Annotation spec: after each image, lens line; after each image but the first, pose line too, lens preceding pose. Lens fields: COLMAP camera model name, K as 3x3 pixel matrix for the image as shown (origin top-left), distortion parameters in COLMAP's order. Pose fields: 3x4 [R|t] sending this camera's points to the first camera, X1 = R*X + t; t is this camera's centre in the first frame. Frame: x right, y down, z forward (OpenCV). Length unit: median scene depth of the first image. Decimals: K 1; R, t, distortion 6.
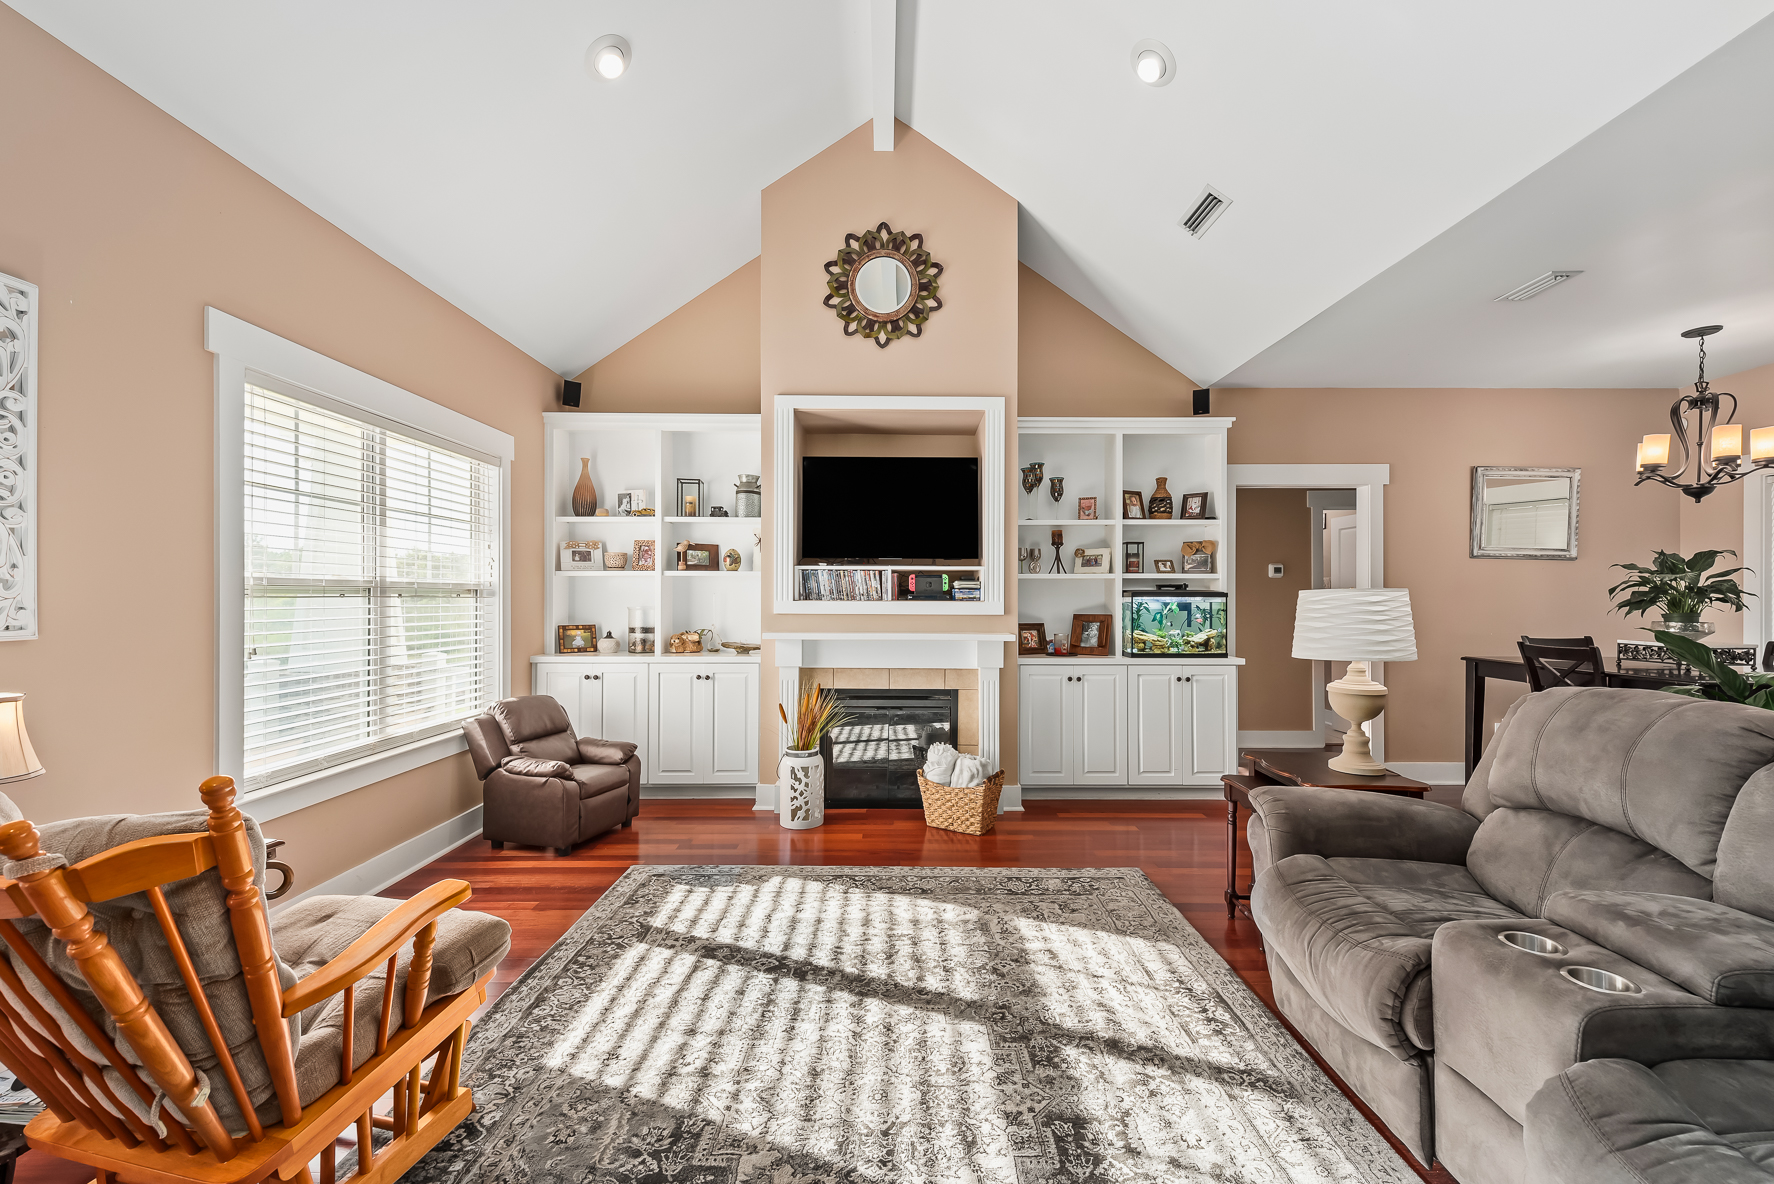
lens RADIAL K [[683.0, 0, 887.0], [0, 683.0, 592.0], [0, 0, 1]] dist [0.000560, 0.000062]
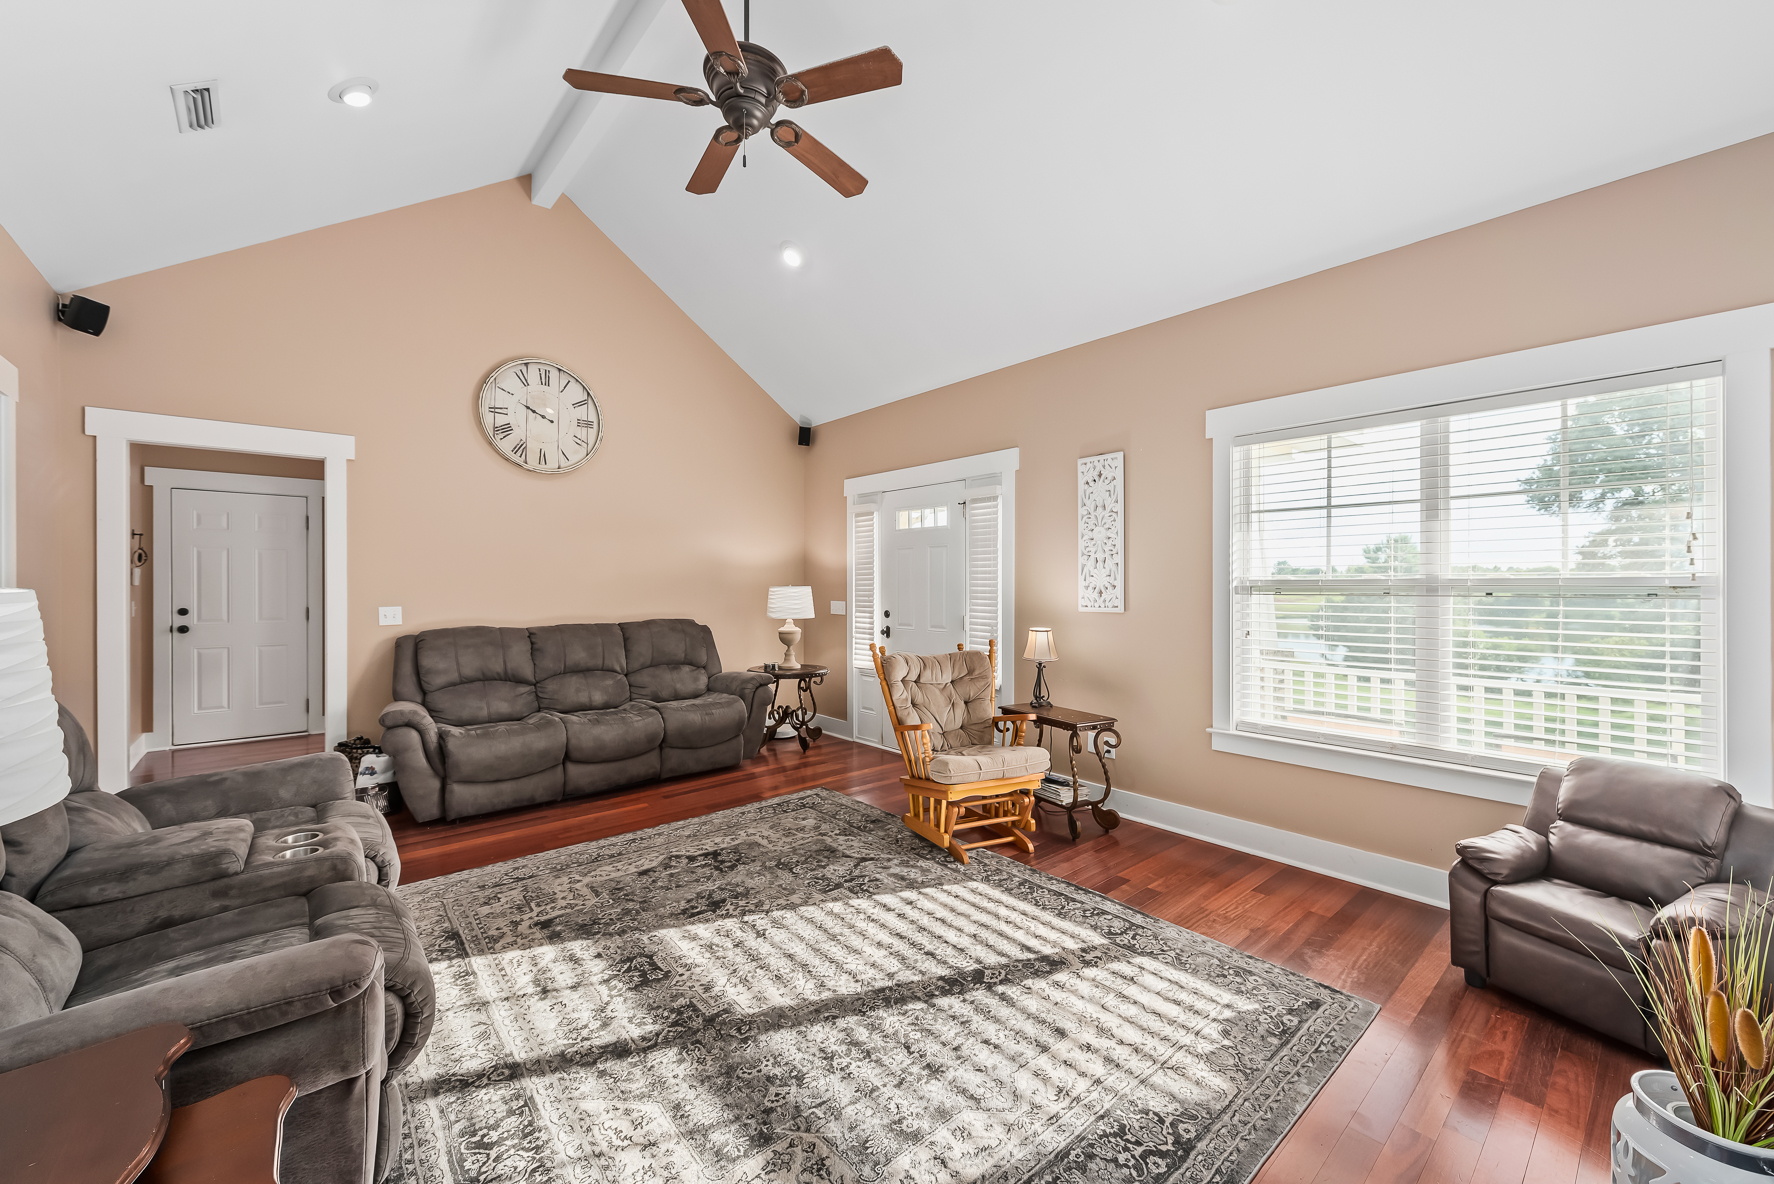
lens RADIAL K [[683.0, 0, 887.0], [0, 683.0, 592.0], [0, 0, 1]] dist [0.000560, 0.000062]
pose [[-0.770285, -0.020854, -0.637359, 0.538118], [-0.009262, 0.999726, -0.021517, 0.043963], [0.637633, -0.010671, -0.770267, 1.652547]]
